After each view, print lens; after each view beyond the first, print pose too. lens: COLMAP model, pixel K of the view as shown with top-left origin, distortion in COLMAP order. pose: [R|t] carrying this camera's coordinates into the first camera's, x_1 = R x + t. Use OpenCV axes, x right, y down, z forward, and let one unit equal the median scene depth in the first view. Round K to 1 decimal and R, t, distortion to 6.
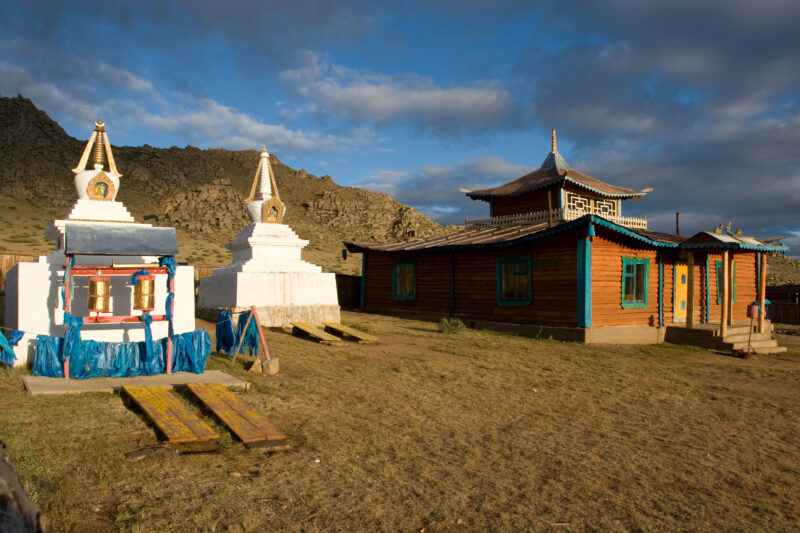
lens RADIAL K [[606.1, 0, 400.0], [0, 606.1, 266.5], [0, 0, 1]] dist [-0.045928, 0.001439]
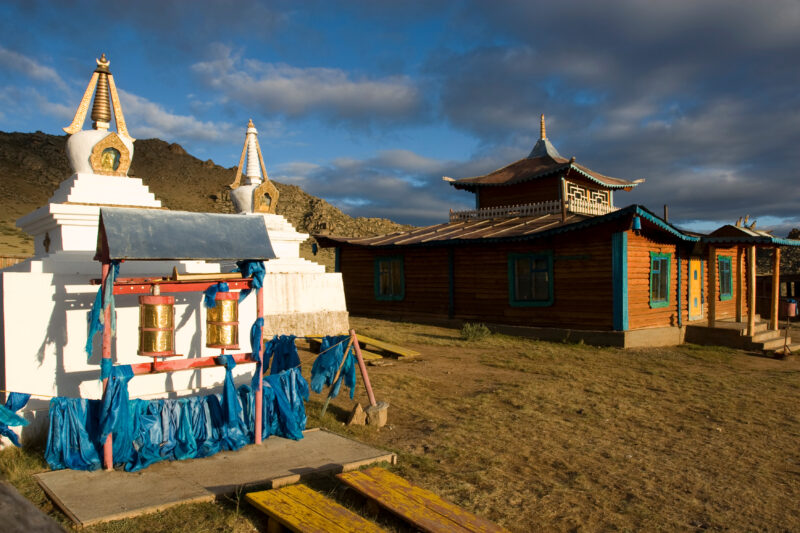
lens RADIAL K [[606.1, 0, 400.0], [0, 606.1, 266.5], [0, 0, 1]] dist [-0.045928, 0.001439]
pose [[0.989910, -0.007857, 0.141479, -0.141998], [0.006139, 0.999902, 0.012572, -0.007821], [-0.141564, -0.011577, 0.989861, 0.151116]]
